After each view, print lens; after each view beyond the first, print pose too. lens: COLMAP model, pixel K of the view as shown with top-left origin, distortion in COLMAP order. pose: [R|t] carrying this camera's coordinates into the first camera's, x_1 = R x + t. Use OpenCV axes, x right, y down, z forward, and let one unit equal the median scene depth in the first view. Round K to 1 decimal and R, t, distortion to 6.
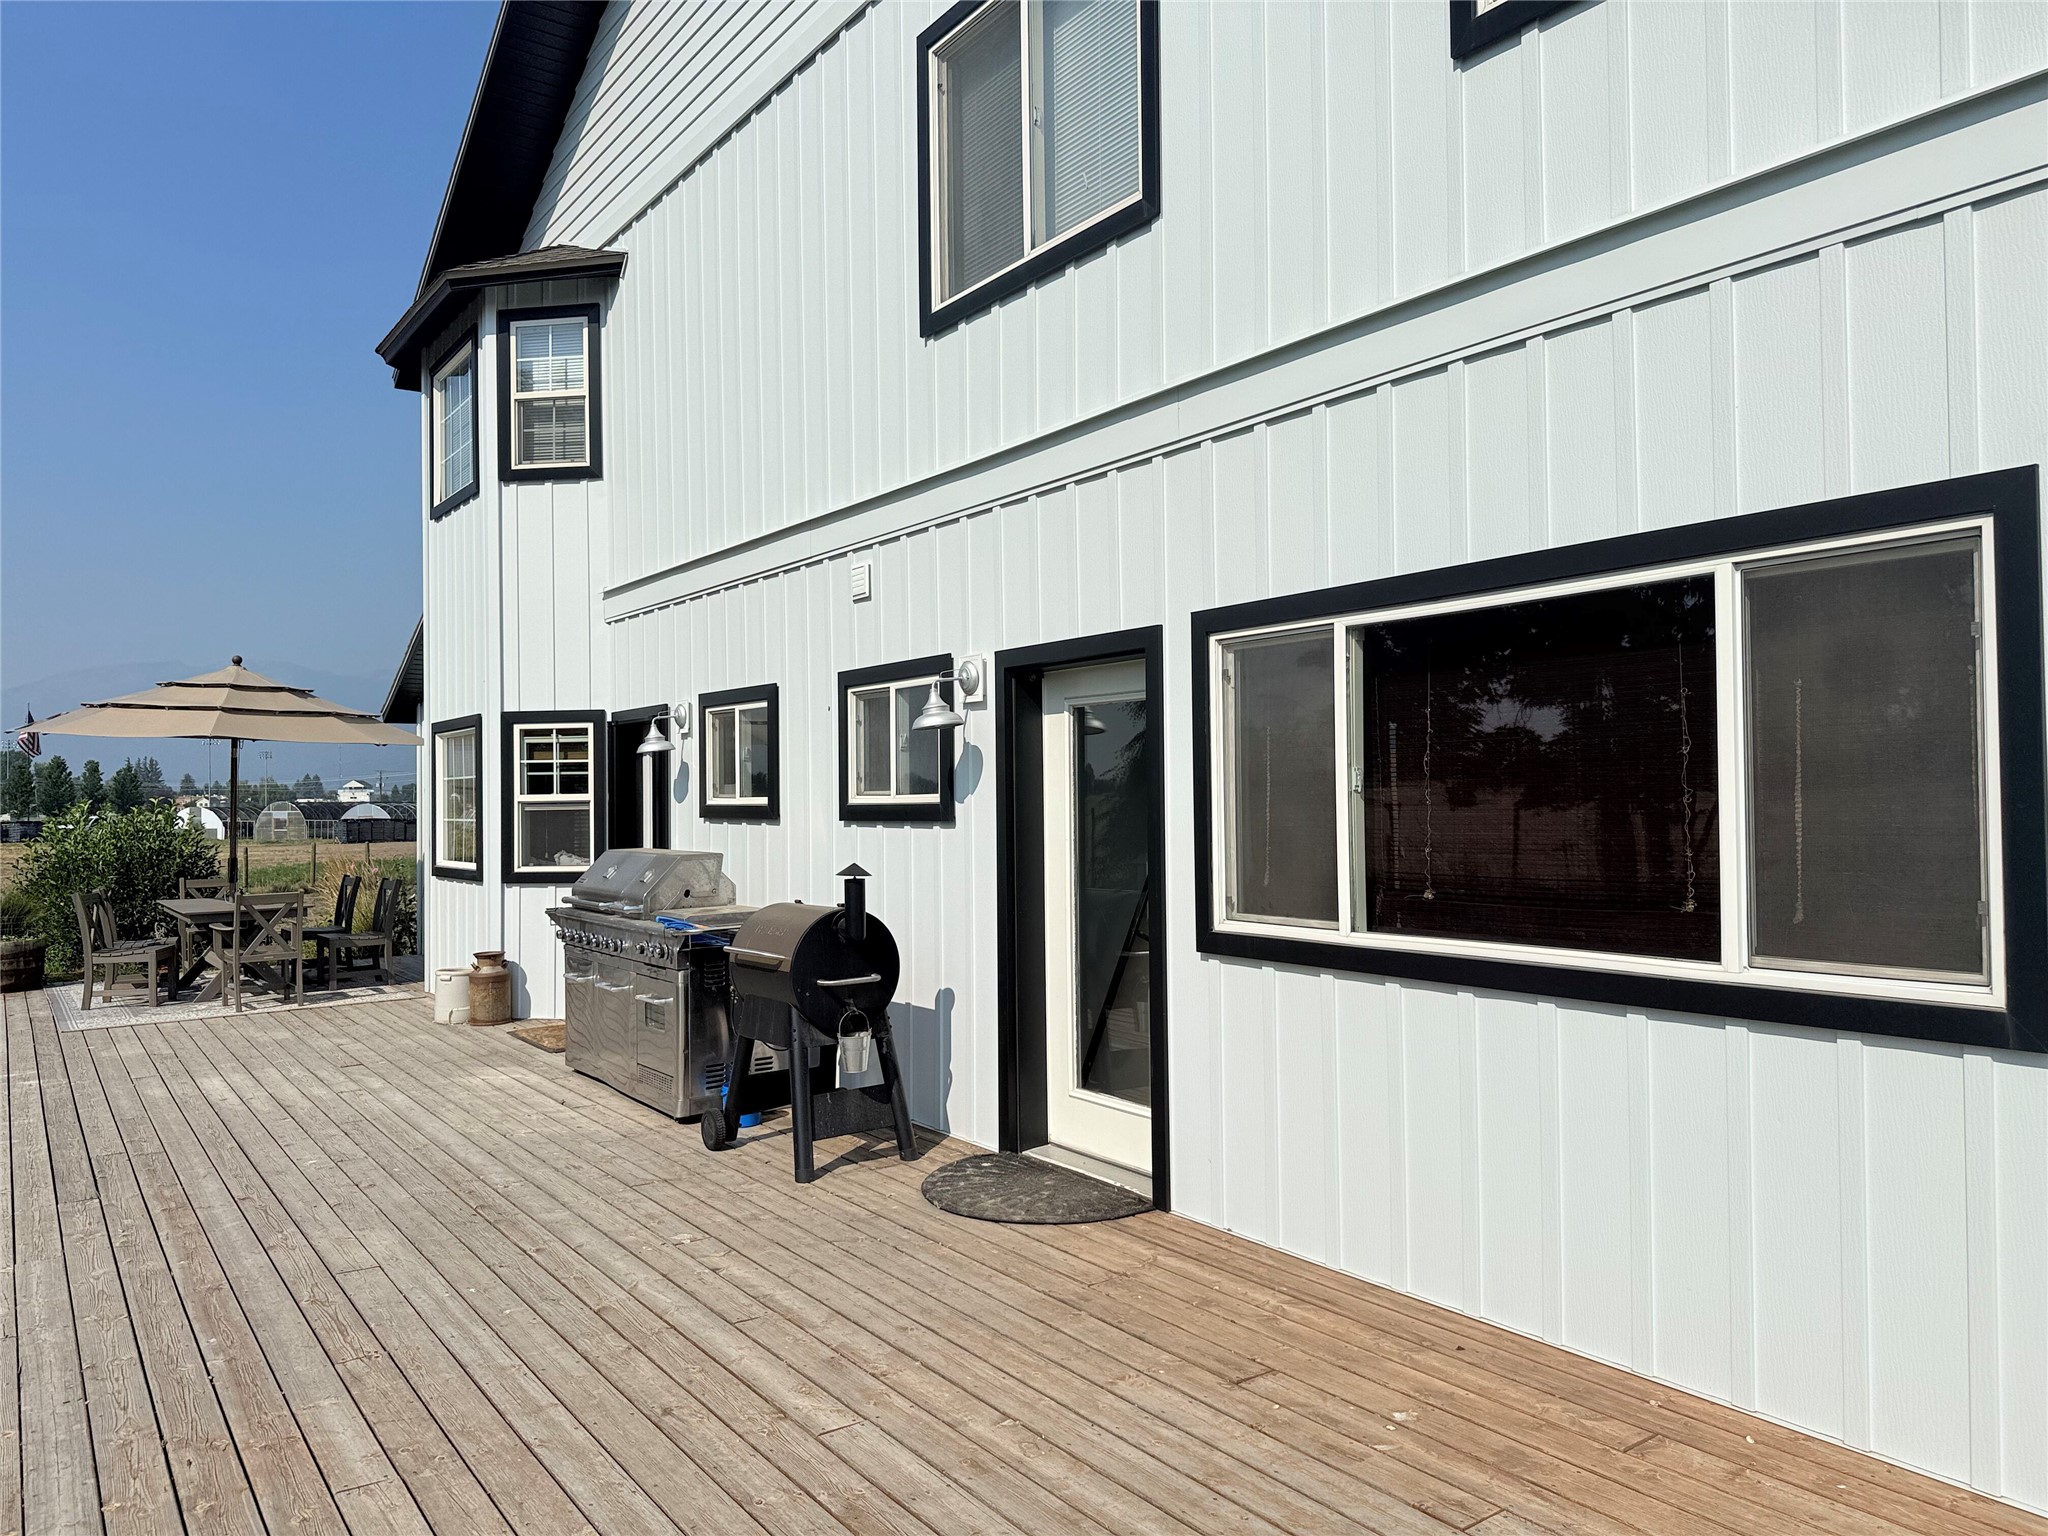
lens RADIAL K [[1433.7, 0, 1024.3], [0, 1433.7, 780.3], [0, 0, 1]] dist [0.036785, -0.046217]
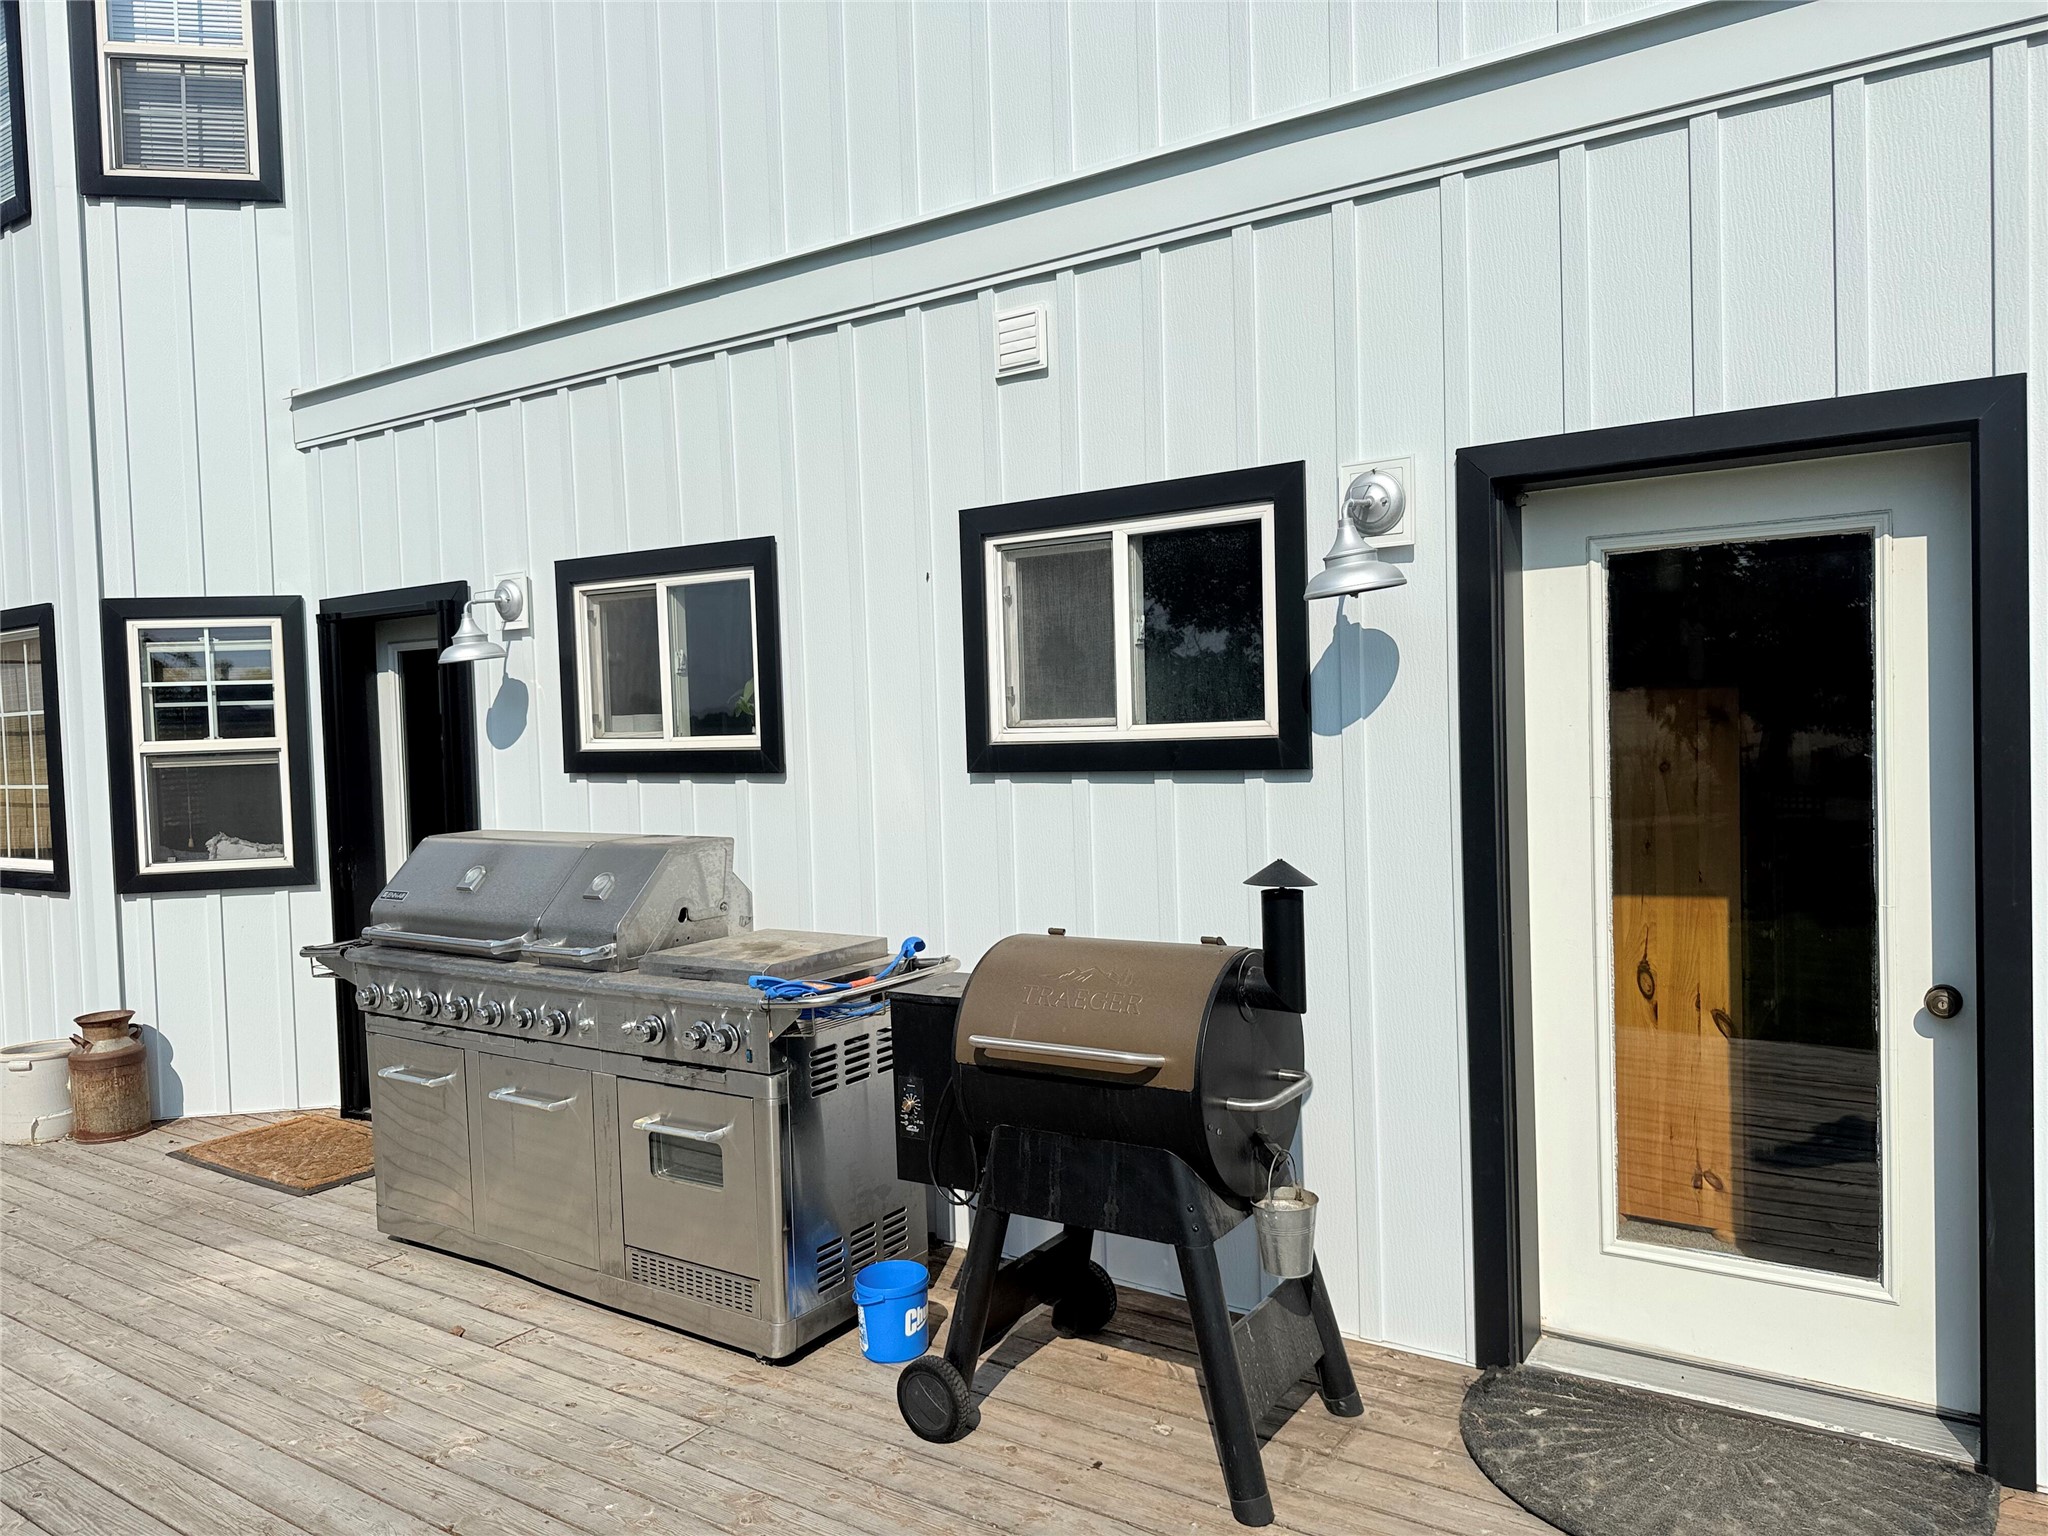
lens RADIAL K [[1433.7, 0, 1010.7], [0, 1433.7, 779.9], [0, 0, 1]] dist [0.036785, -0.046217]
pose [[0.939898, -0.030604, 0.340081, -0.282297], [0.015127, 0.998730, 0.048068, 0.003634], [-0.341120, -0.040035, 0.939167, 0.421797]]
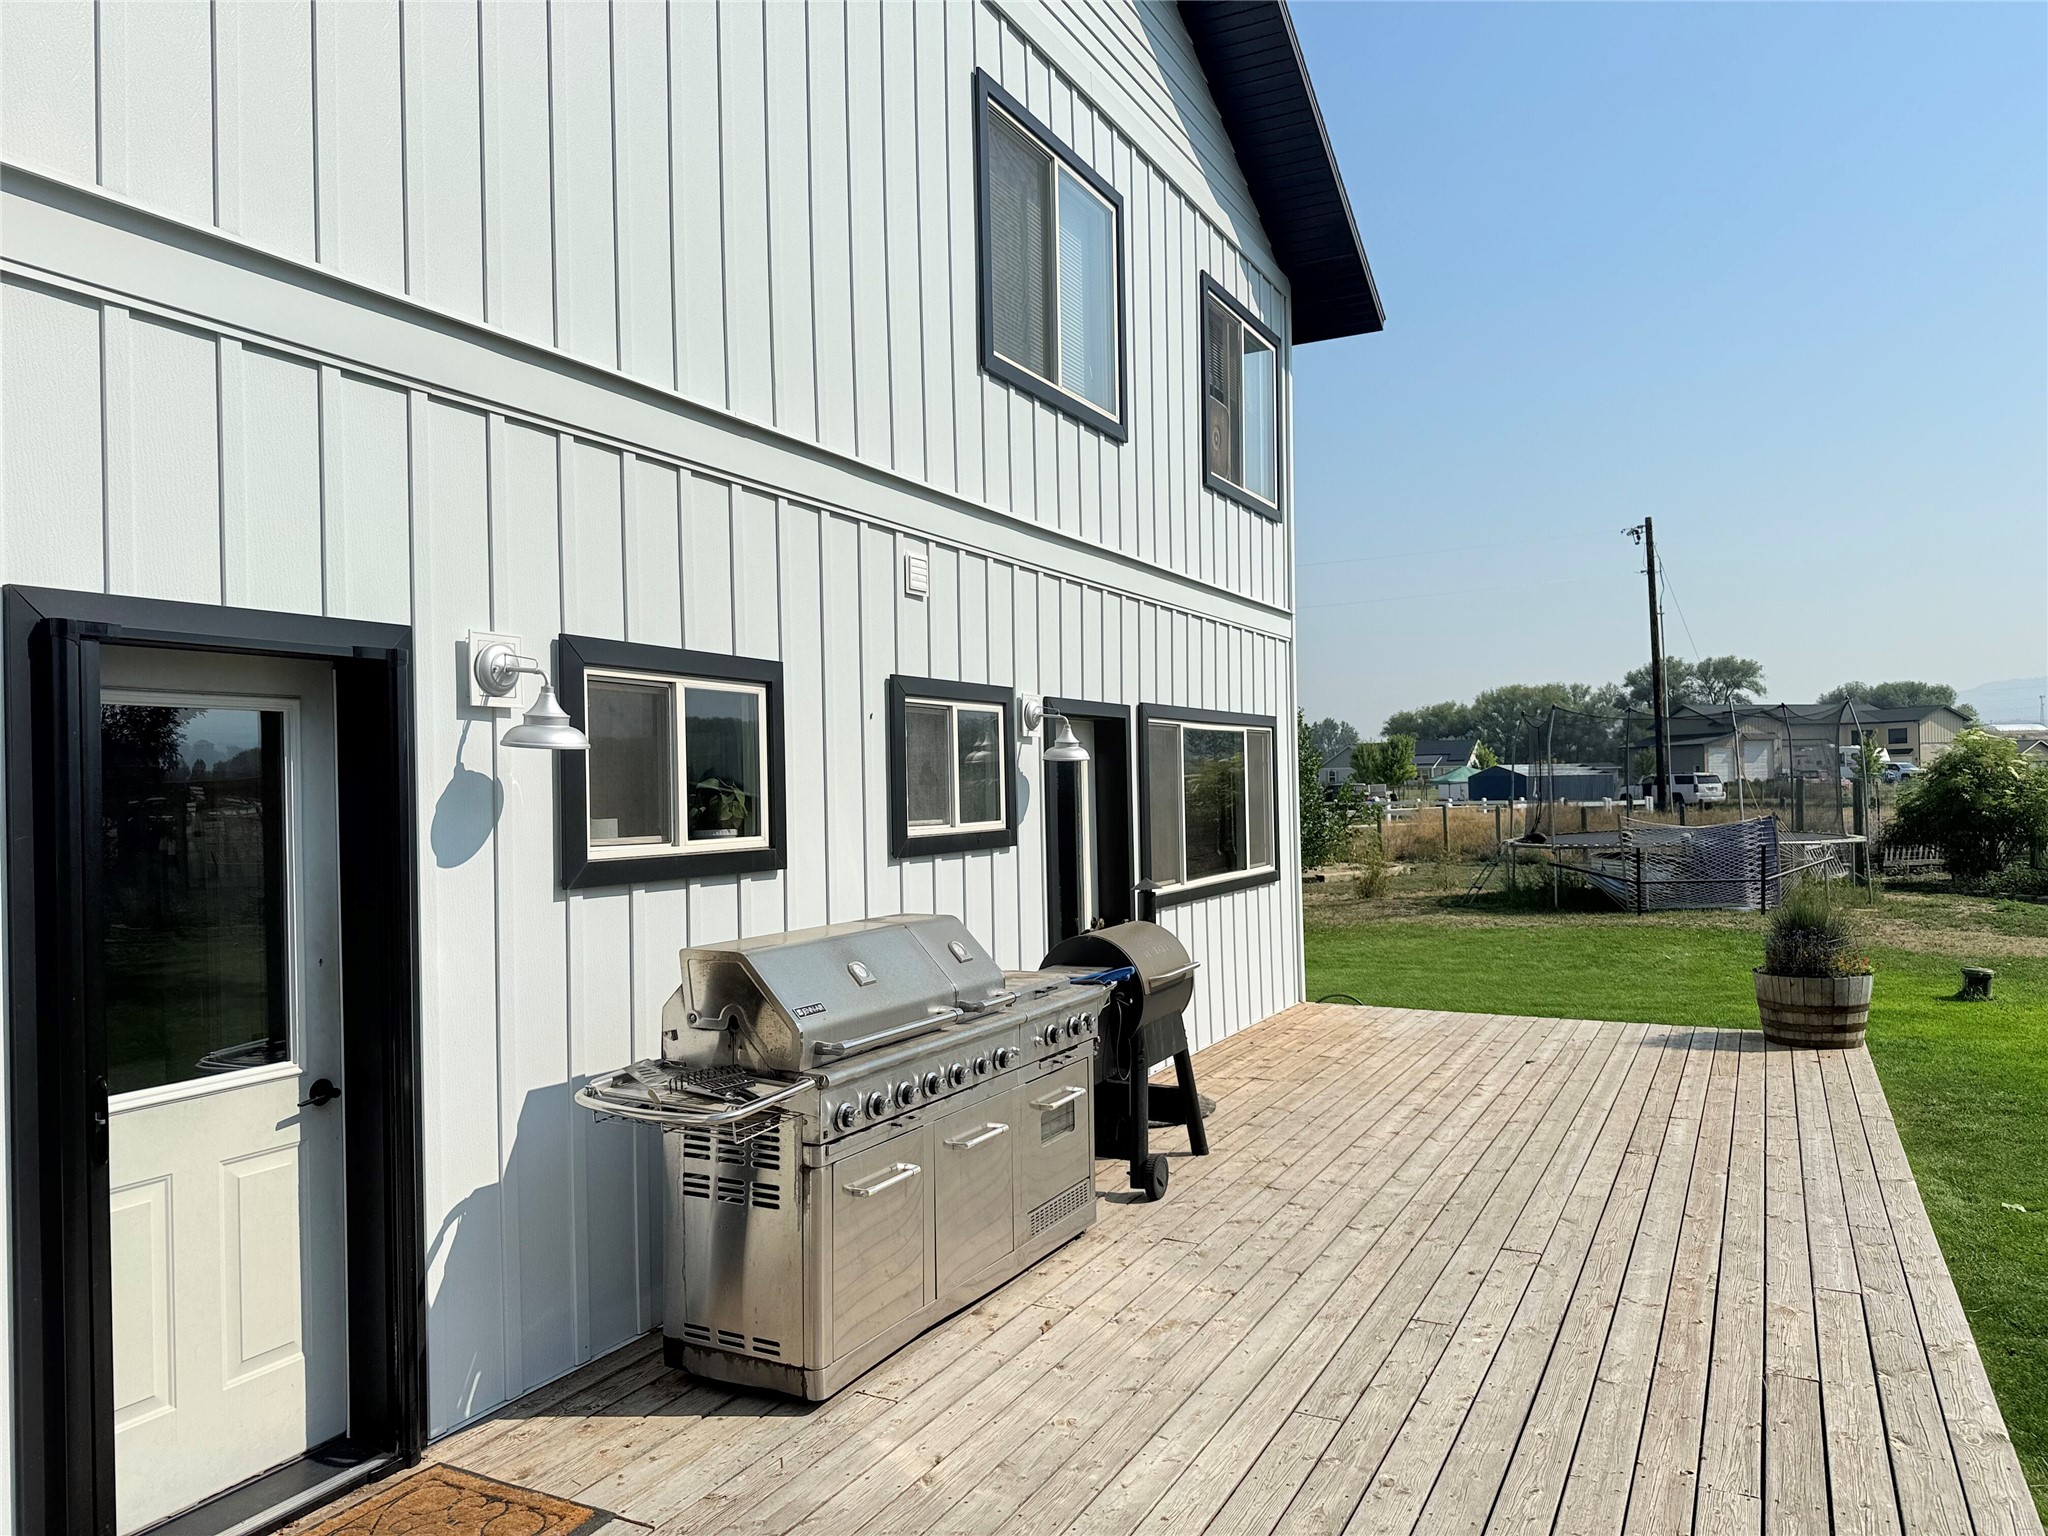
lens RADIAL K [[1433.7, 0, 1022.3], [0, 1433.7, 782.3], [0, 0, 1]] dist [0.036785, -0.046217]
pose [[-0.460130, 0.022006, 0.887579, -0.809610], [0.012544, 0.999754, -0.018284, 0.000933], [-0.887763, 0.002721, -0.460293, 1.204629]]
